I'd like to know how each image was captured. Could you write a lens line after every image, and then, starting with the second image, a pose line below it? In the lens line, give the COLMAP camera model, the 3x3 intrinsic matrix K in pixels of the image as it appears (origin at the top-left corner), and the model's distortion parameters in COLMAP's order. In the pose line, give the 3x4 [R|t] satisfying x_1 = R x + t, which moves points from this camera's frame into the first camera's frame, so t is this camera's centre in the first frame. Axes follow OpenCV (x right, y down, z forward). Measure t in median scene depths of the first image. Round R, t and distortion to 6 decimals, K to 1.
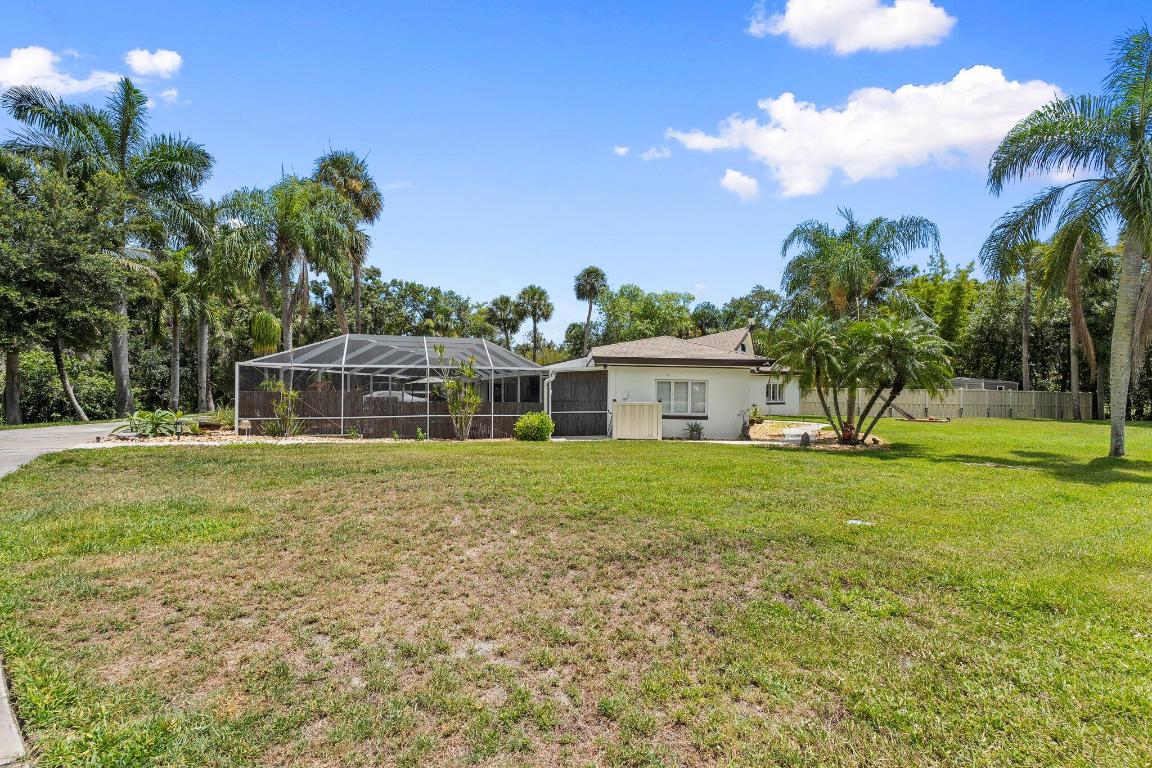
lens RADIAL K [[508.0, 0, 576.0], [0, 508.0, 384.0], [0, 0, 1]] dist [-0.001621, 0.000147]
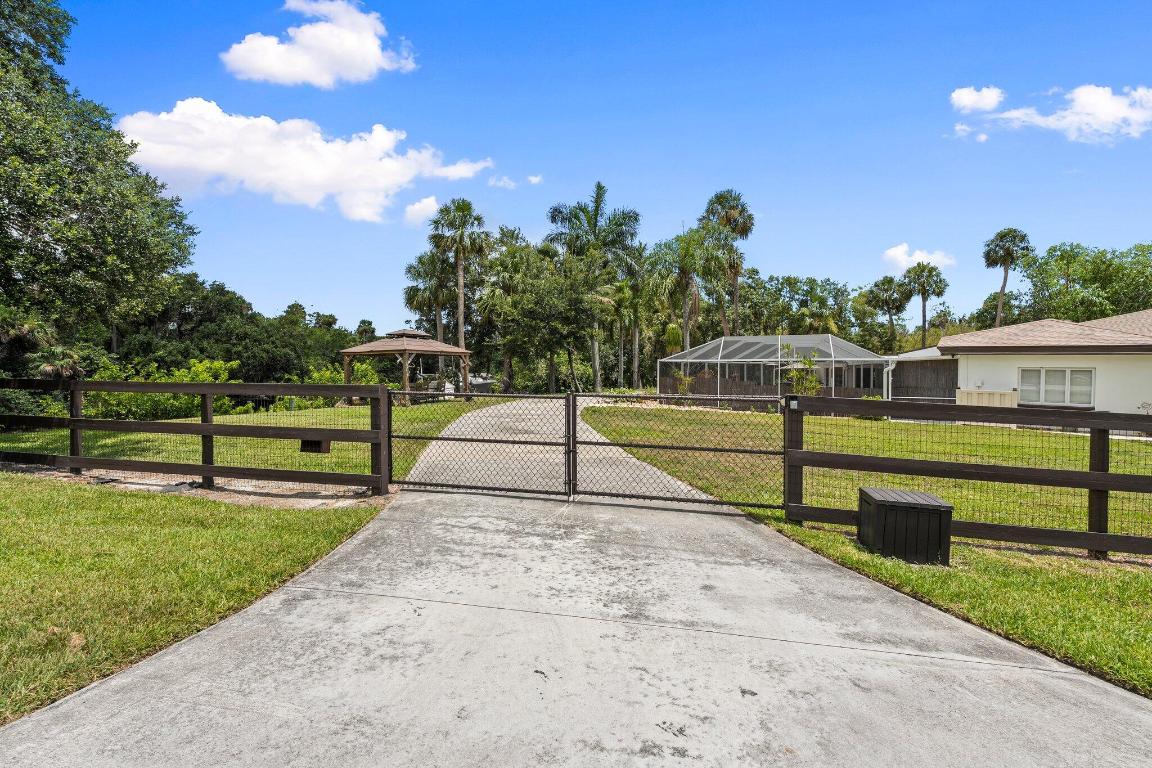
lens RADIAL K [[512.8, 0, 574.5], [0, 512.8, 380.2], [0, 0, 1]] dist [-0.003346, -0.000408]
pose [[0.739636, 0.014351, -0.672854, 0.143167], [0.007510, 0.999534, 0.029574, -0.015393], [0.672965, -0.026928, 0.739184, -0.235574]]
